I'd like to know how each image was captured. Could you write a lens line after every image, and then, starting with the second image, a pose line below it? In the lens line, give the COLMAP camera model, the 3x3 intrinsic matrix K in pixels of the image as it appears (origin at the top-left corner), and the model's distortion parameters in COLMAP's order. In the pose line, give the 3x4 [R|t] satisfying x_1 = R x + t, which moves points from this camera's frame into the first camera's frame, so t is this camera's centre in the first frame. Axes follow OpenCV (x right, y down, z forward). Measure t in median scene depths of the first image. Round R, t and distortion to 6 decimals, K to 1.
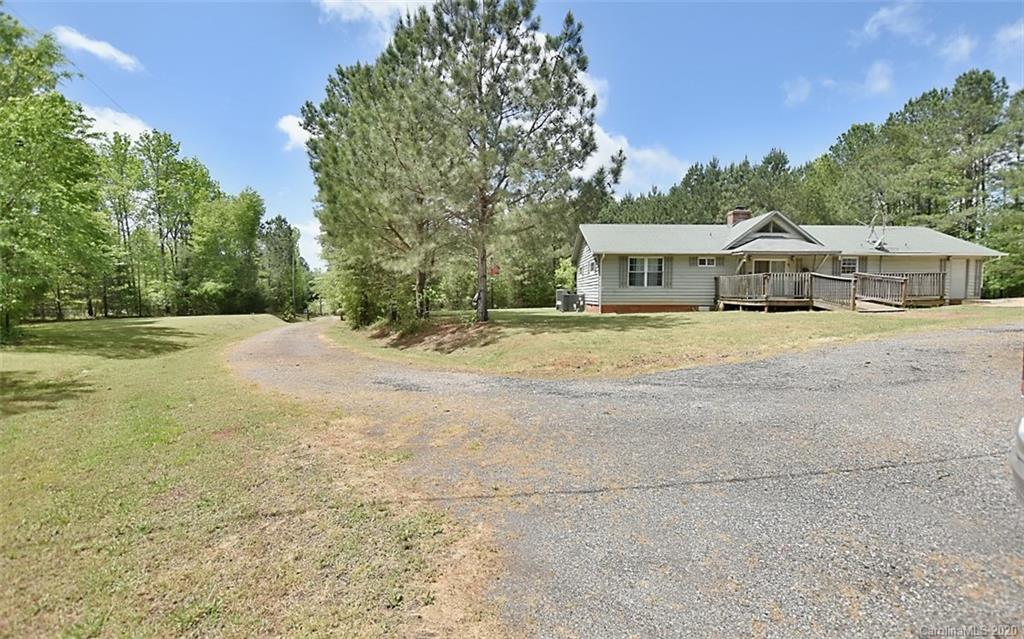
lens RADIAL K [[464.5, 0, 506.2], [0, 464.5, 316.5], [0, 0, 1]] dist [-0.028697, 0.003375]
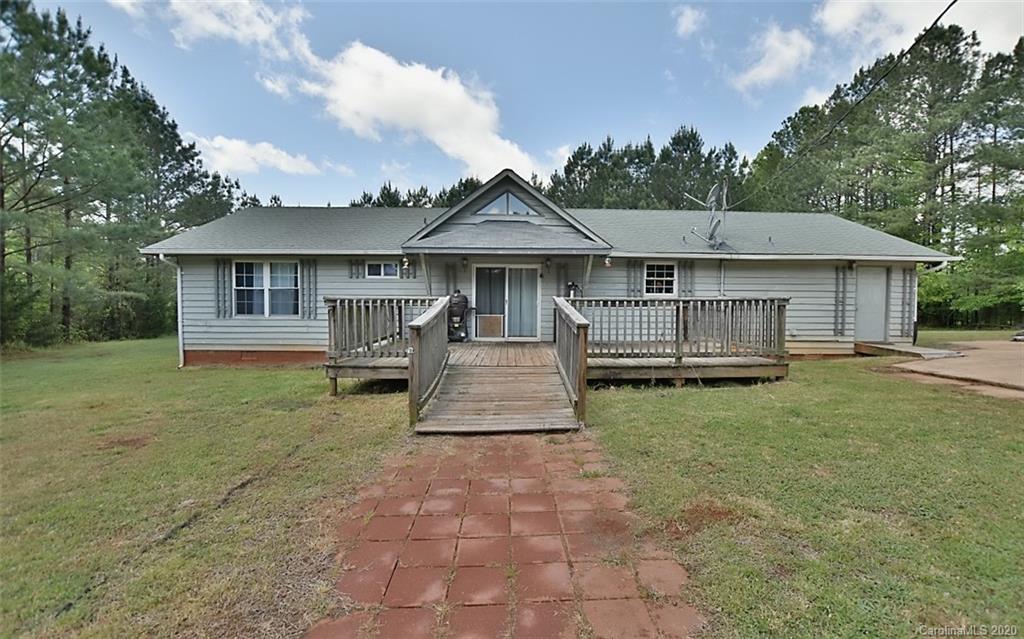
lens RADIAL K [[464.5, 0, 517.8], [0, 464.5, 321.3], [0, 0, 1]] dist [-0.028697, 0.003375]
pose [[0.999816, 0.004413, 0.018680, 0.309086], [-0.004194, 0.999922, -0.011733, -0.028149], [-0.018731, 0.011652, 0.999757, 0.246925]]
